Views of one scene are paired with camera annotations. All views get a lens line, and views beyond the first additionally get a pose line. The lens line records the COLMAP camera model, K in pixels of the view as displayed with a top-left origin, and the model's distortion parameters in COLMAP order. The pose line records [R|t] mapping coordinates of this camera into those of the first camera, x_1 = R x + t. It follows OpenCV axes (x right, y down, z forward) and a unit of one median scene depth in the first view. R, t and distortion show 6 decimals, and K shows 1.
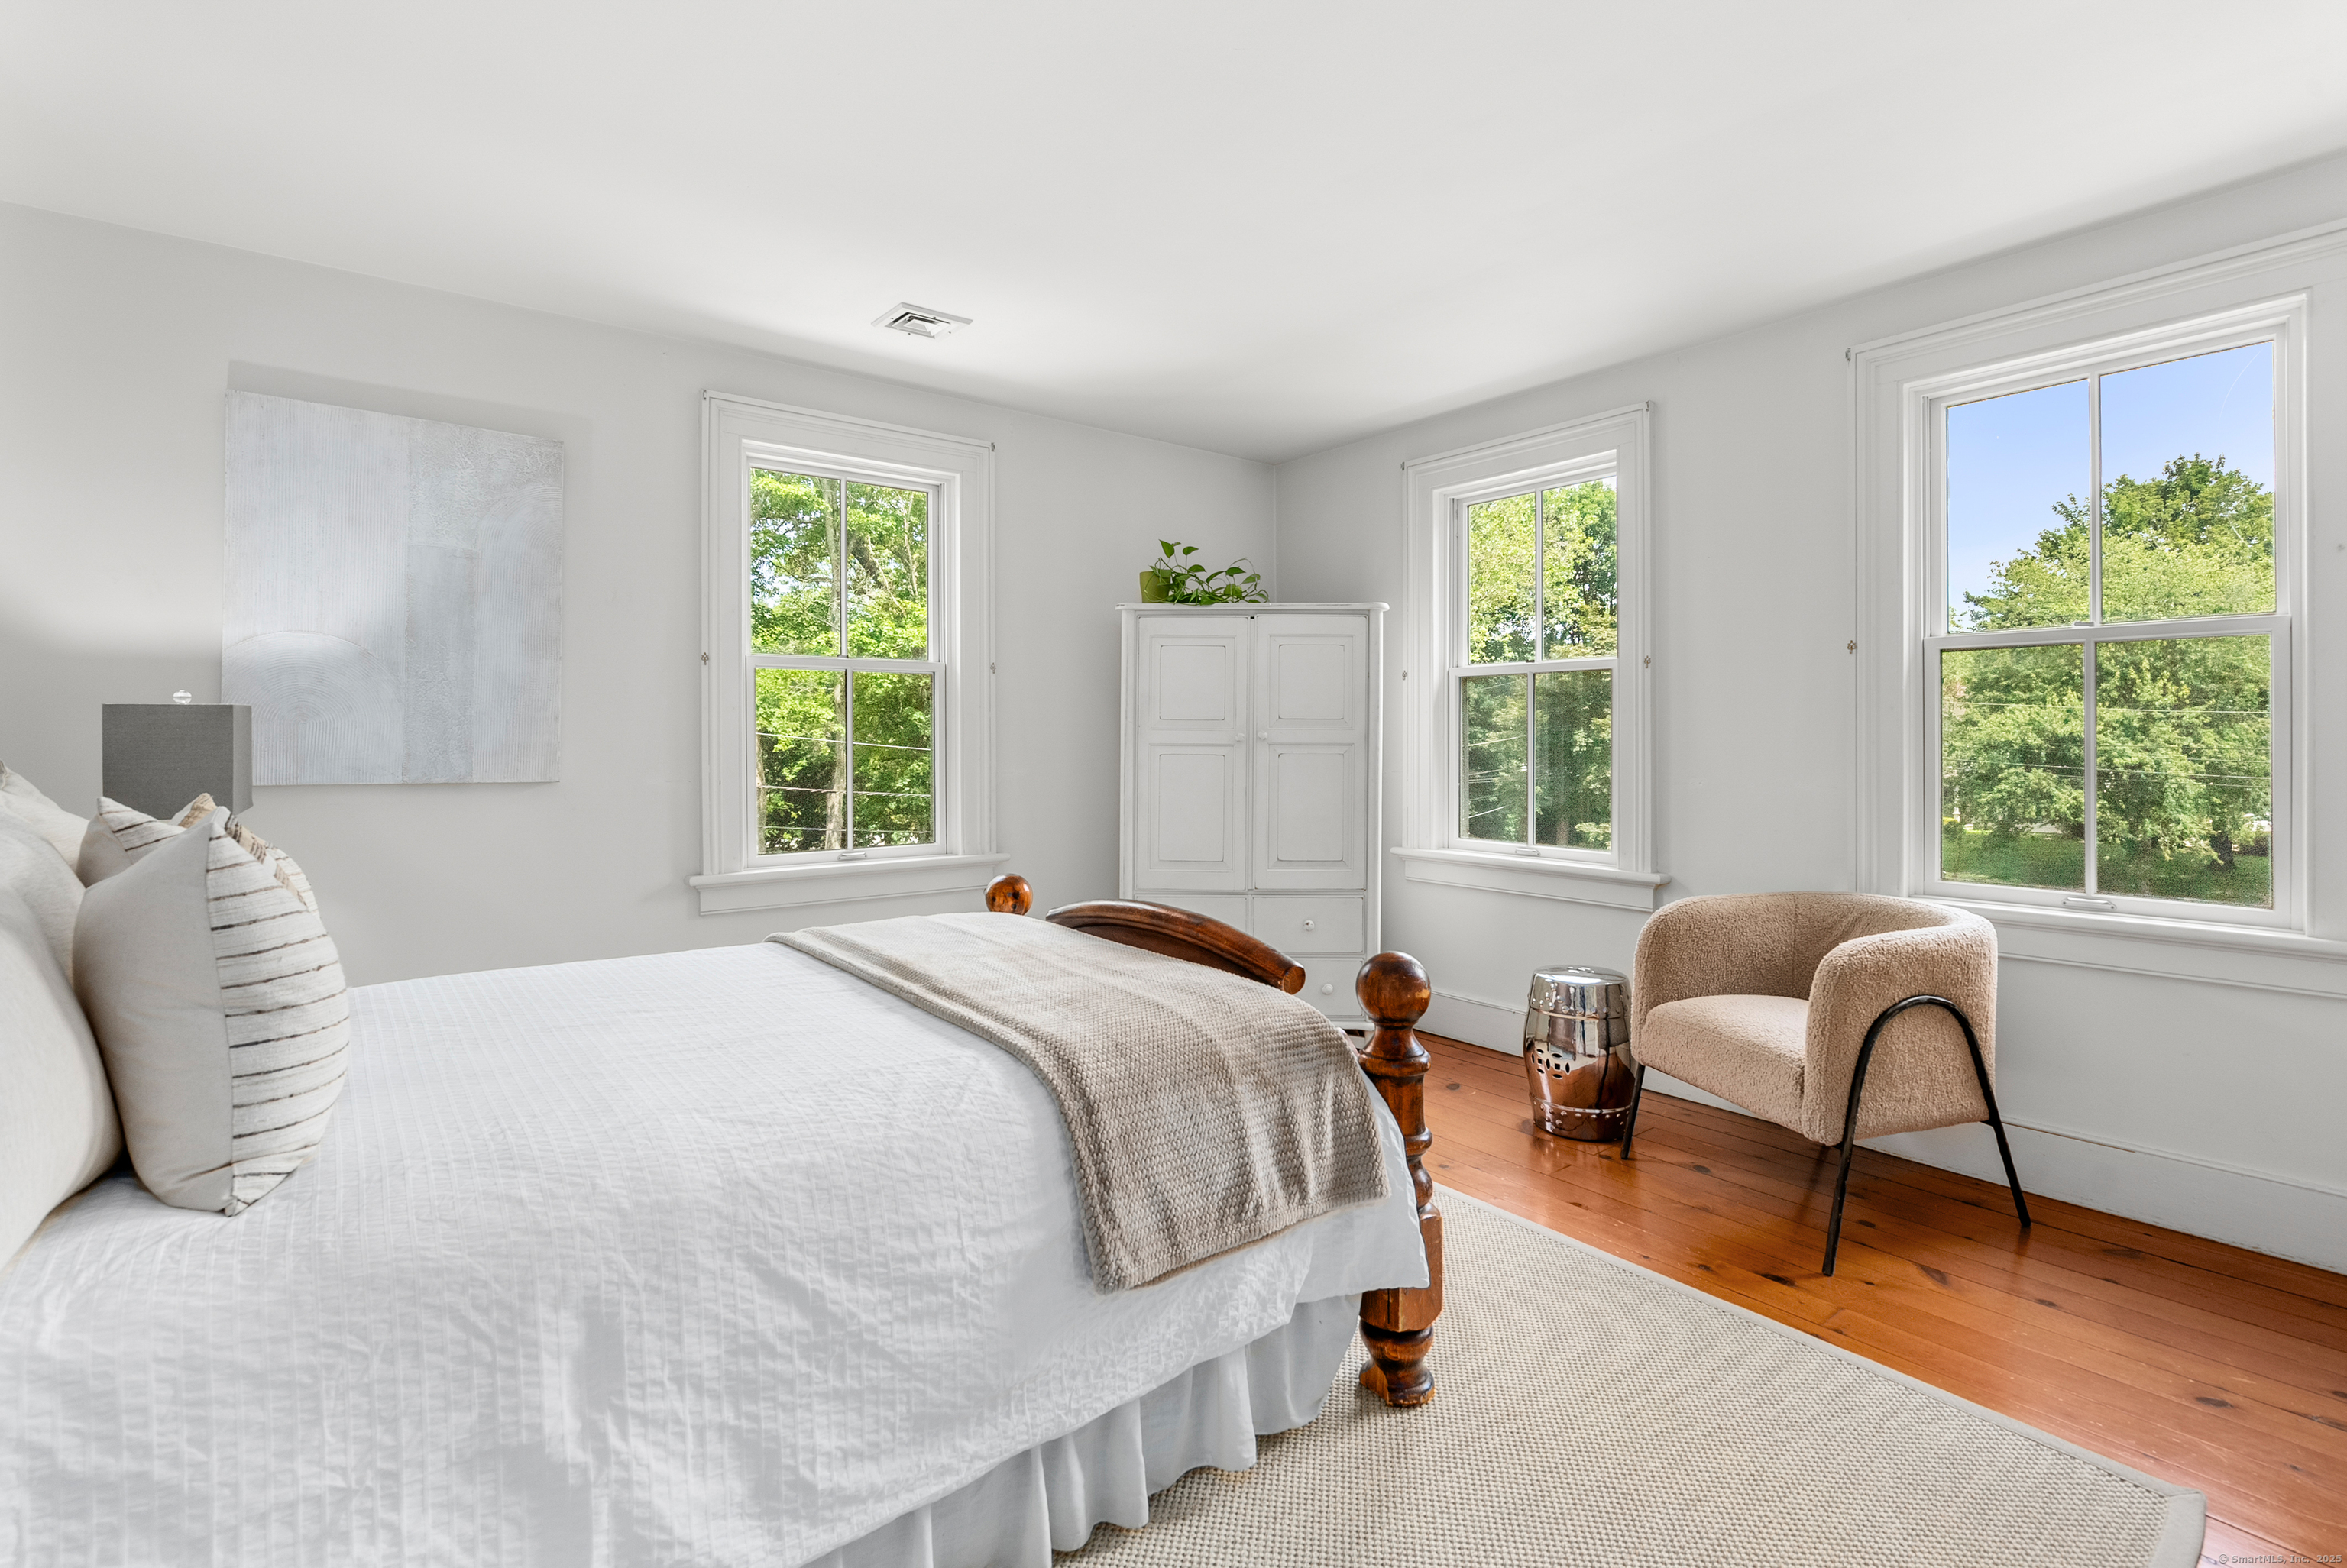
lens RADIAL K [[1084.1, 0, 1206.5], [0, 1084.1, 732.1], [0, 0, 1]] dist [-0.006786, 0.001545]
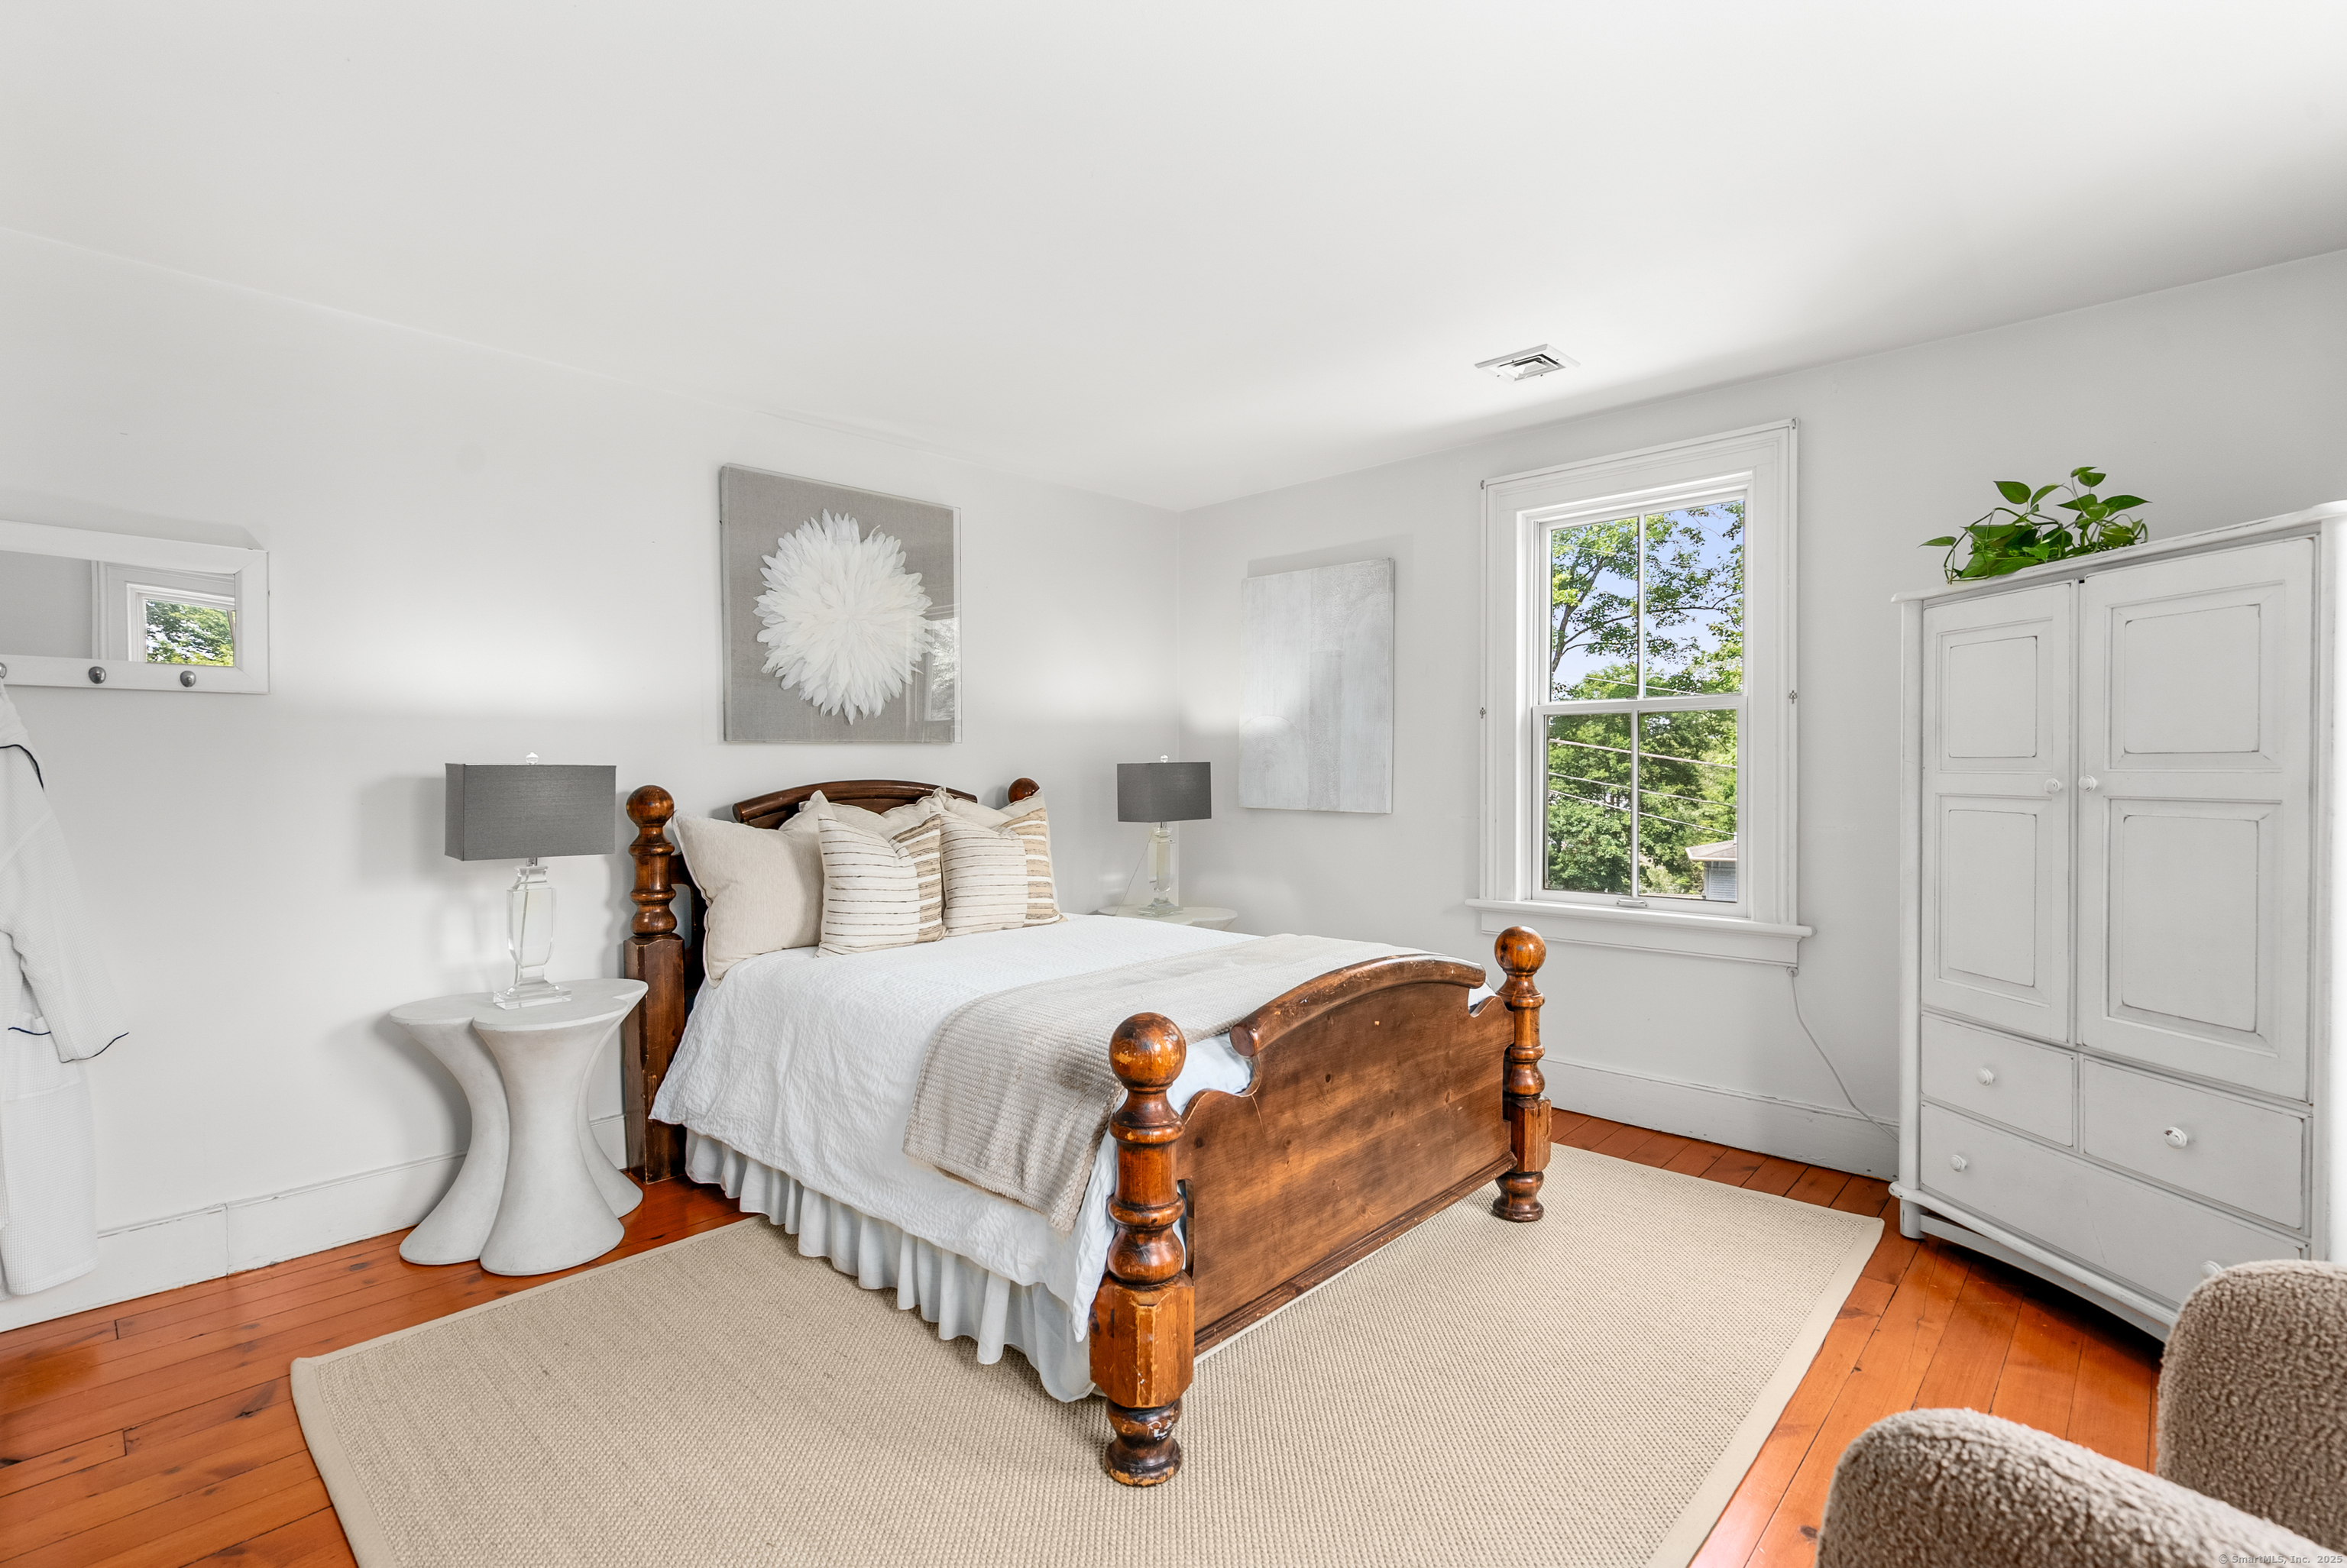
lens RADIAL K [[1084.1, 0, 1176.1], [0, 1084.1, 785.6], [0, 0, 1]] dist [-0.006786, 0.001545]
pose [[0.145649, 0.011614, -0.989268, 0.729205], [0.004802, 0.999911, 0.012446, -0.006630], [0.989325, -0.006563, 0.145580, 0.576775]]
